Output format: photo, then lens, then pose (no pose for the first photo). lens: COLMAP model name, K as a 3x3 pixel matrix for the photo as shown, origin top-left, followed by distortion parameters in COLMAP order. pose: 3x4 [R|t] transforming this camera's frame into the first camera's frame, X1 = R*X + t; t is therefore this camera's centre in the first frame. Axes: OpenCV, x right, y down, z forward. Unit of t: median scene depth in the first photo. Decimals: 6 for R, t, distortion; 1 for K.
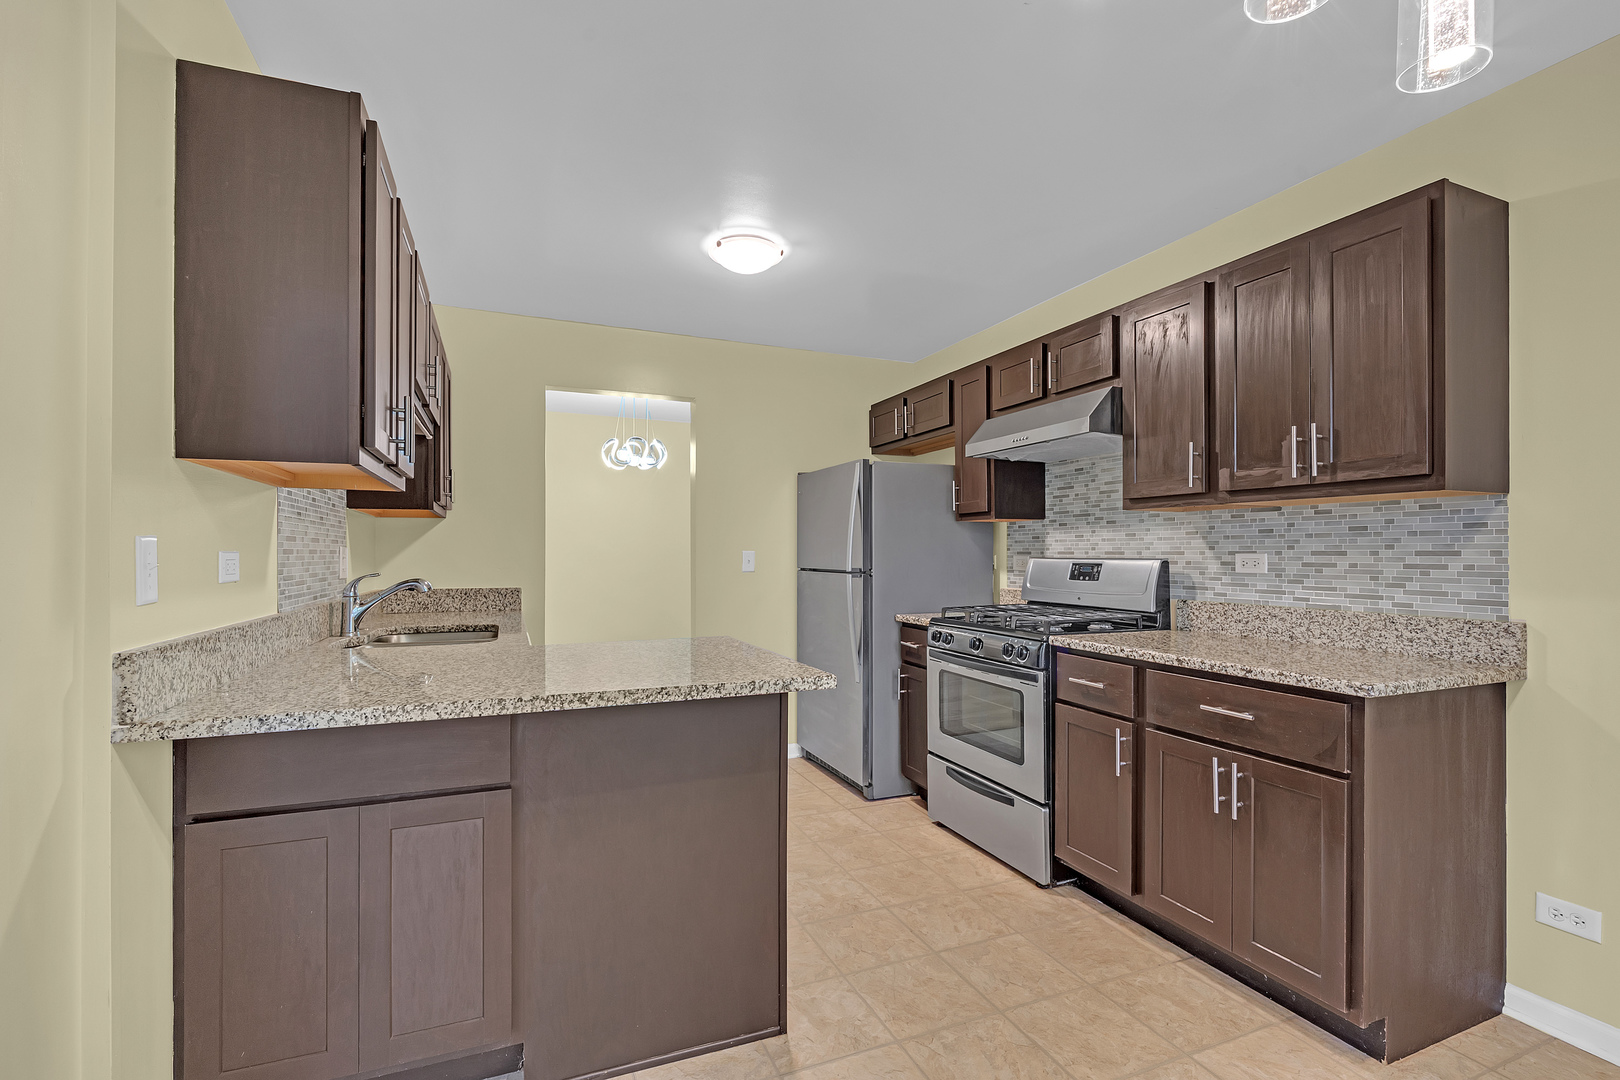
lens RADIAL K [[720.6, 0, 821.2], [0, 720.6, 559.1], [0, 0, 1]] dist [-0.004452, -0.000490]
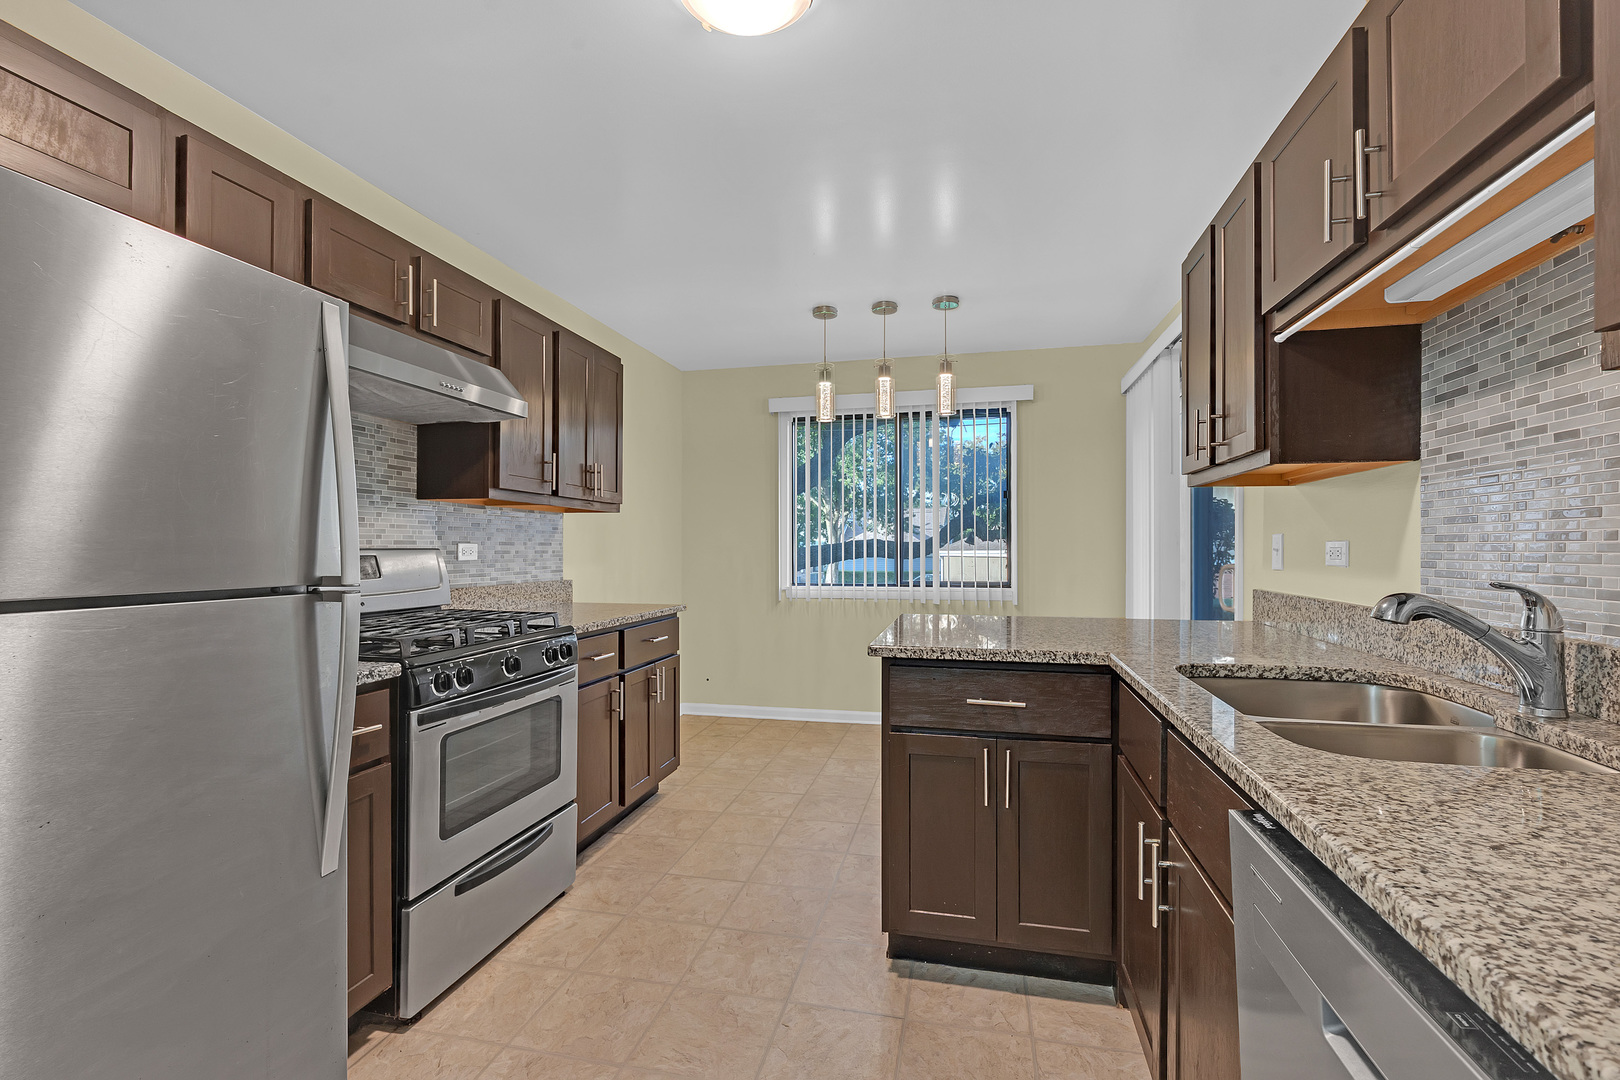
lens RADIAL K [[715.6, 0, 799.0], [0, 715.6, 547.6], [0, 0, 1]] dist [-0.004499, -0.000084]
pose [[-0.791631, -0.003436, 0.610990, -0.538005], [0.001872, 0.999966, 0.008048, -0.009645], [-0.610997, 0.007514, -0.791597, 1.611767]]
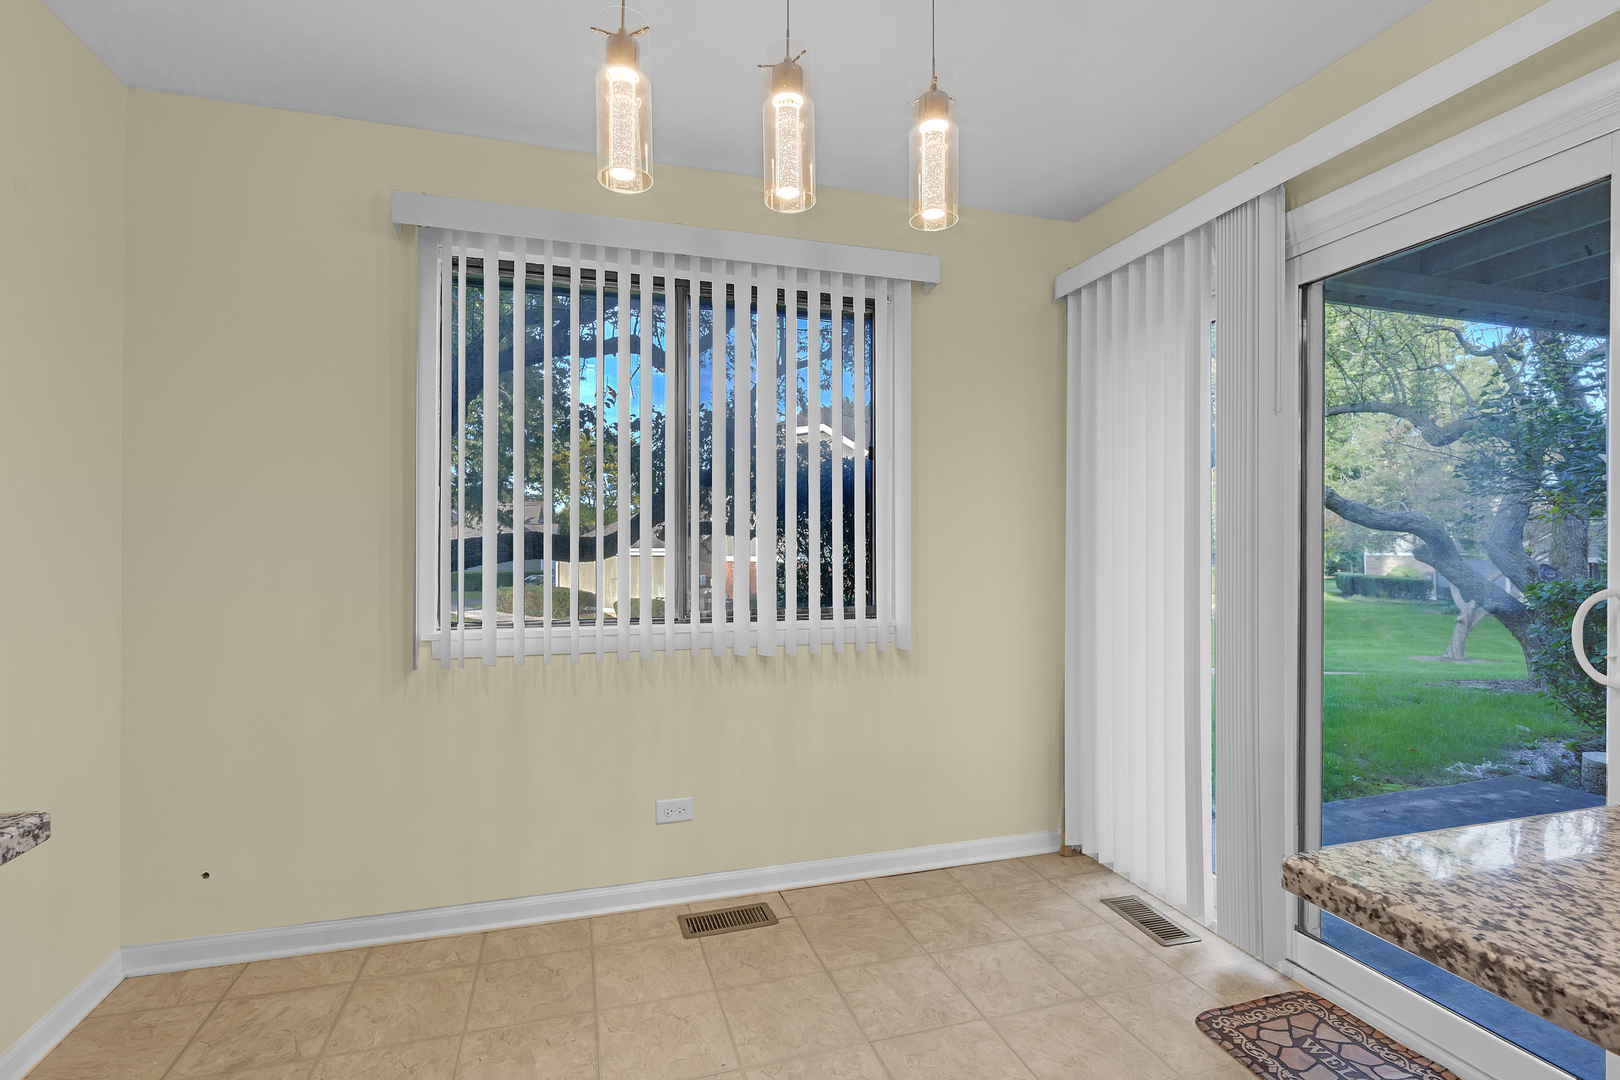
lens RADIAL K [[740.6, 0, 802.2], [0, 740.6, 545.7], [0, 0, 1]] dist [-0.003540, -0.000034]
pose [[-0.992566, -0.008720, 0.121394, 0.146718], [-0.007975, 0.999946, 0.006617, -0.001664], [-0.121446, 0.005600, -0.992582, 0.902538]]
